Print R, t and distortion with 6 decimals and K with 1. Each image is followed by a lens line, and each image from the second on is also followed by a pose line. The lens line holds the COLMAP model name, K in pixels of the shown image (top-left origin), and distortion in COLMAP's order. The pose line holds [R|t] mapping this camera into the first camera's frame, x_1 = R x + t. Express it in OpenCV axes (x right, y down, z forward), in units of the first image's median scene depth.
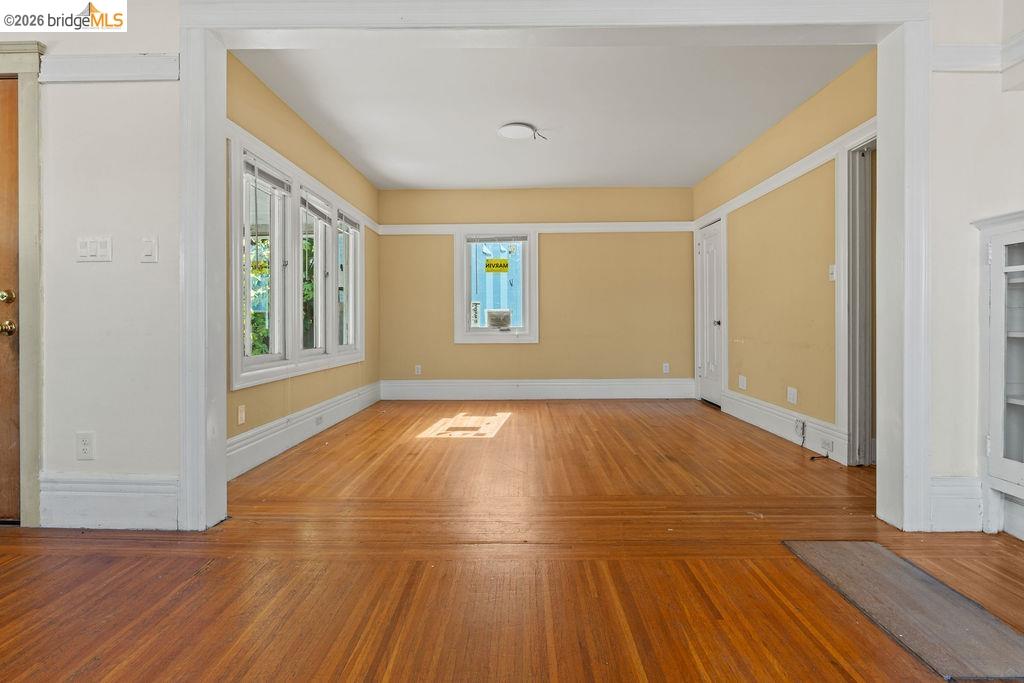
lens RADIAL K [[467.4, 0, 514.5], [0, 467.4, 323.5], [0, 0, 1]] dist [-0.005006, 0.000477]
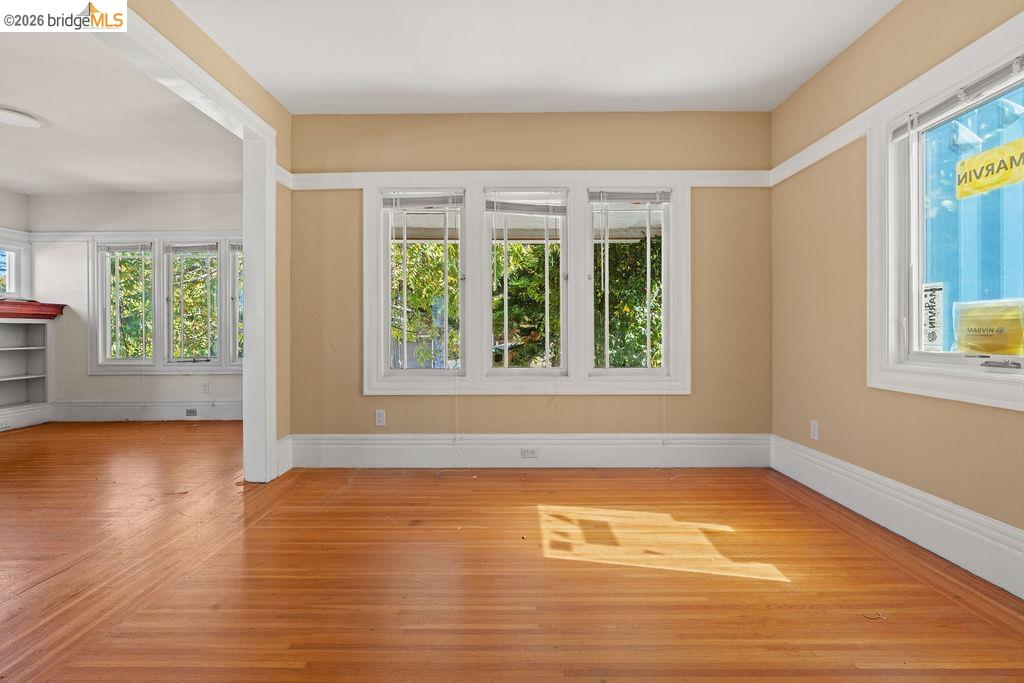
lens RADIAL K [[467.4, 0, 511.5], [0, 467.4, 334.9], [0, 0, 1]] dist [-0.005006, 0.000477]
pose [[0.005165, 0.009723, -0.999939, 0.295575], [-0.001734, 0.999951, 0.009714, -0.008706], [0.999985, 0.001684, 0.005181, 0.662840]]
